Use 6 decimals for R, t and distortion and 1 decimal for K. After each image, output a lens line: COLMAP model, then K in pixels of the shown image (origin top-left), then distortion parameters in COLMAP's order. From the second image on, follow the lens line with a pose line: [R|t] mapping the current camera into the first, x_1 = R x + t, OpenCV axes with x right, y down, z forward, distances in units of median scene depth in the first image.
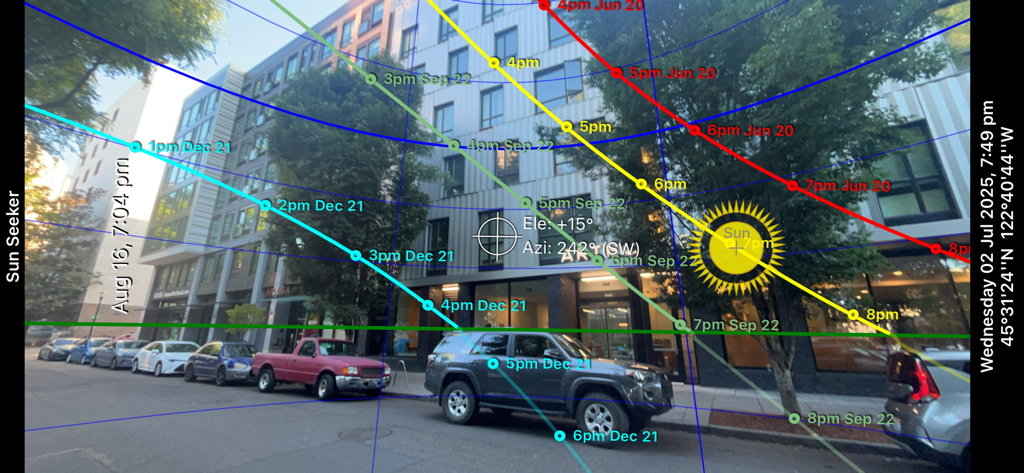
lens RADIAL K [[356.2, 0, 511.6], [0, 356.2, 234.9], [0, 0, 1]] dist [-0.005556, 0.000329]
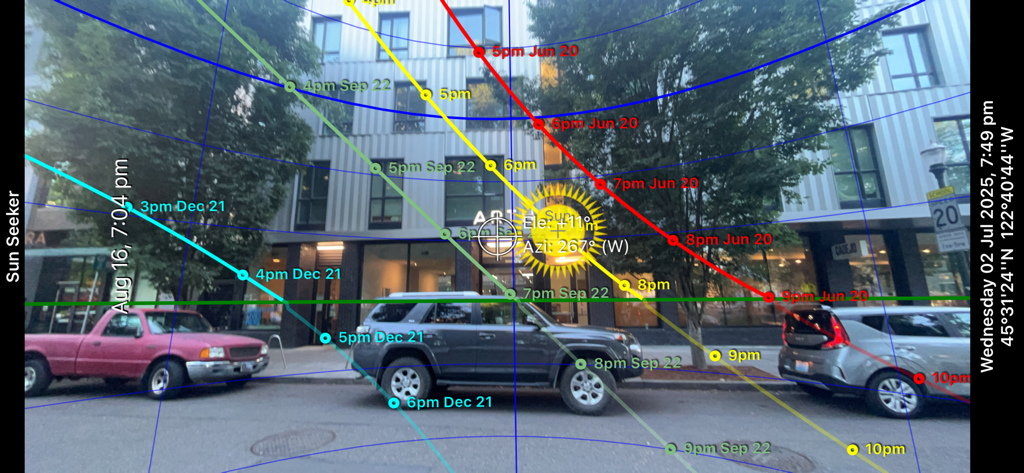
lens RADIAL K [[356.2, 0, 508.1], [0, 356.2, 234.1], [0, 0, 1]] dist [-0.005556, 0.000329]
pose [[0.916561, 0.064142, 0.394717, -0.209097], [-0.097165, 0.993194, 0.064229, 0.047537], [-0.387910, -0.097223, 0.916555, 0.157182]]
